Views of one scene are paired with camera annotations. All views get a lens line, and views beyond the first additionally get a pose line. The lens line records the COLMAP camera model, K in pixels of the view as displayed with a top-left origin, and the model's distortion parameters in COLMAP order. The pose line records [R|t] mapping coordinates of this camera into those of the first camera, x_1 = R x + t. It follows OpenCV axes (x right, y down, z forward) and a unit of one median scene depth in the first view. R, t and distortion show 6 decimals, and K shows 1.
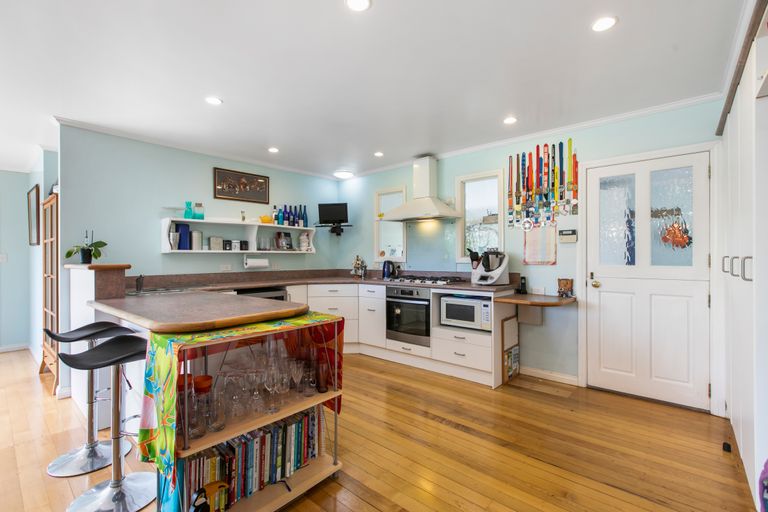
lens RADIAL K [[350.1, 0, 381.2], [0, 350.1, 252.9], [0, 0, 1]] dist [0.000781, -0.001417]
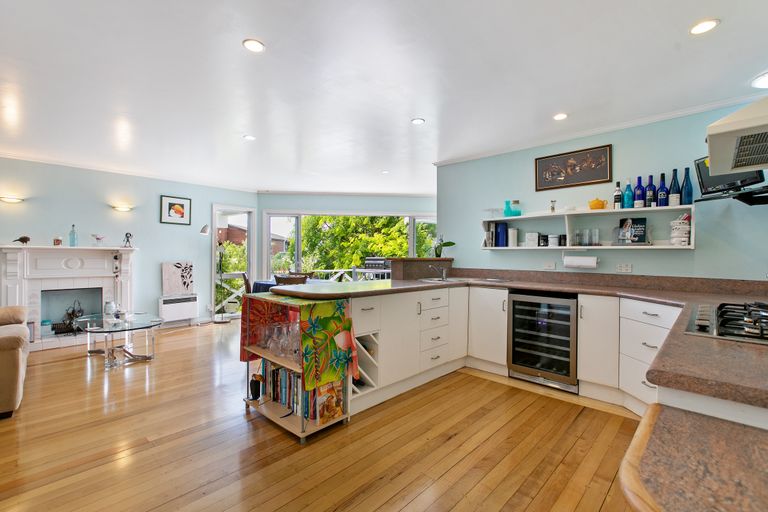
lens RADIAL K [[350.1, 0, 381.2], [0, 350.1, 252.9], [0, 0, 1]] dist [0.000781, -0.001417]
pose [[-0.042991, 0.002606, -0.999072, 0.476523], [0.002597, 0.999994, 0.002497, 0.005993], [0.999072, -0.002487, -0.042998, 0.615062]]
